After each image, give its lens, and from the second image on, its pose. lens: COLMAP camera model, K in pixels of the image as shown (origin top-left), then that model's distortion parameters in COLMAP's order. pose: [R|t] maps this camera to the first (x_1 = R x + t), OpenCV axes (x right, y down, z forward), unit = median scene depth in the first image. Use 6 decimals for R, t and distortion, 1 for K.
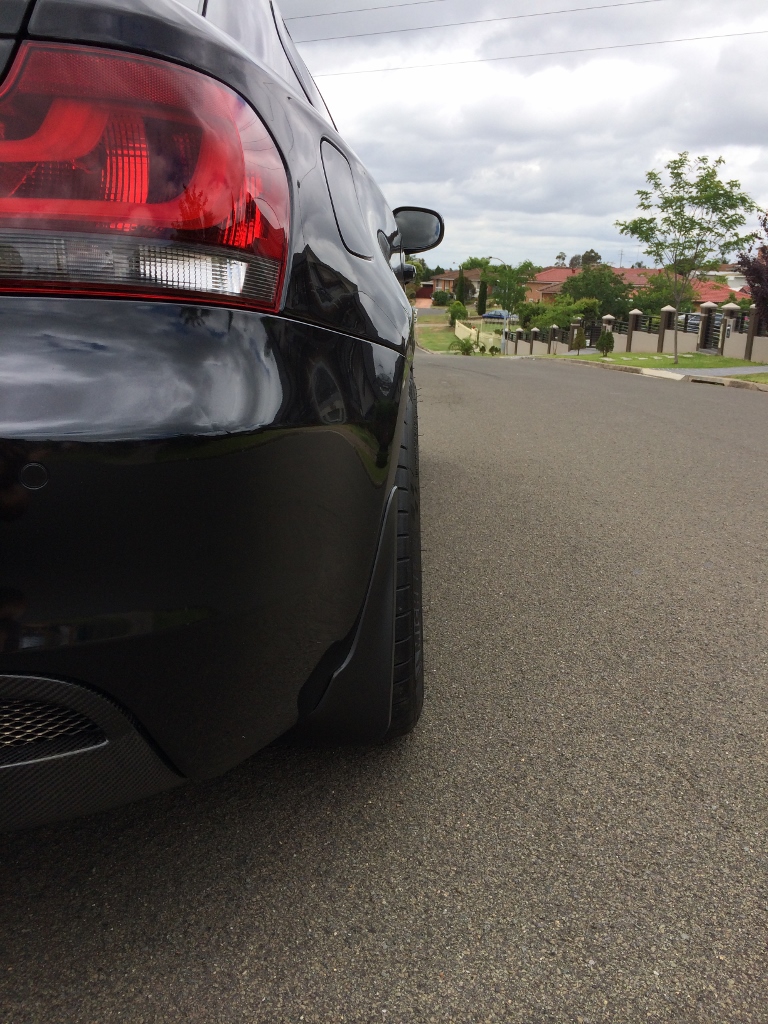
lens RADIAL K [[869.6, 0, 378.2], [0, 869.6, 511.7], [0, 0, 1]] dist [0.085491, -0.124542]
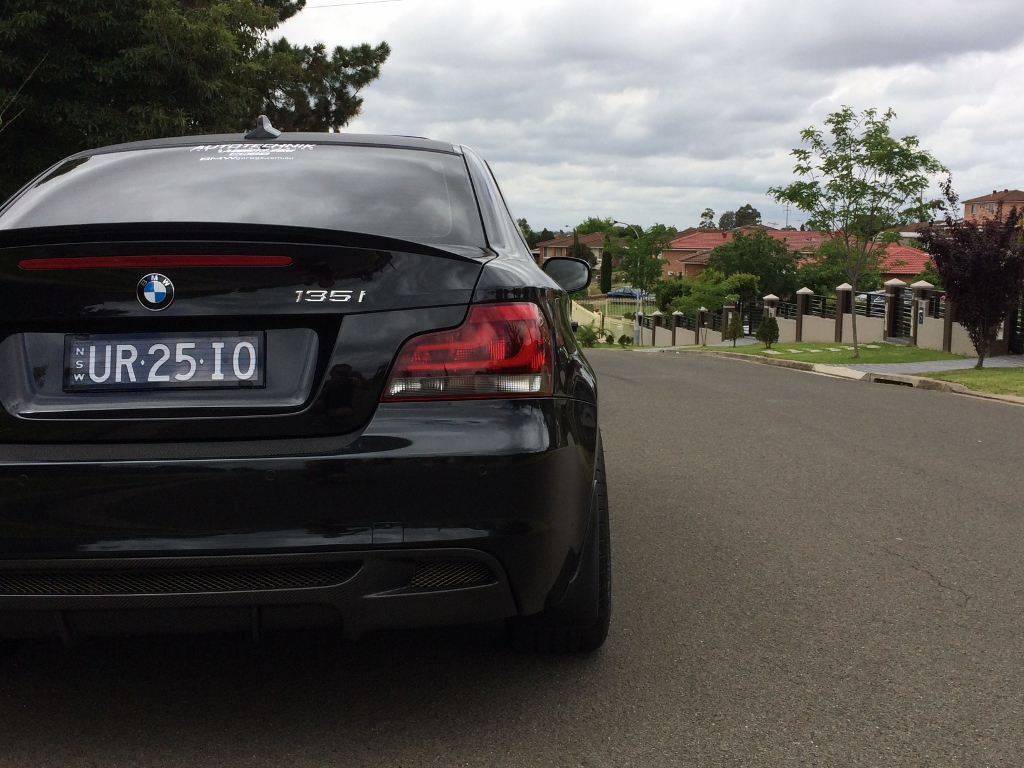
lens RADIAL K [[1225.6, 0, 506.4], [0, 1225.6, 378.7], [0, 0, 1]] dist [0.058606, 0.000000]
pose [[0.999236, -0.019172, 0.034045, -0.148285], [0.024037, 0.988578, -0.148779, 0.081514], [-0.030804, 0.149483, 0.988284, -0.911444]]
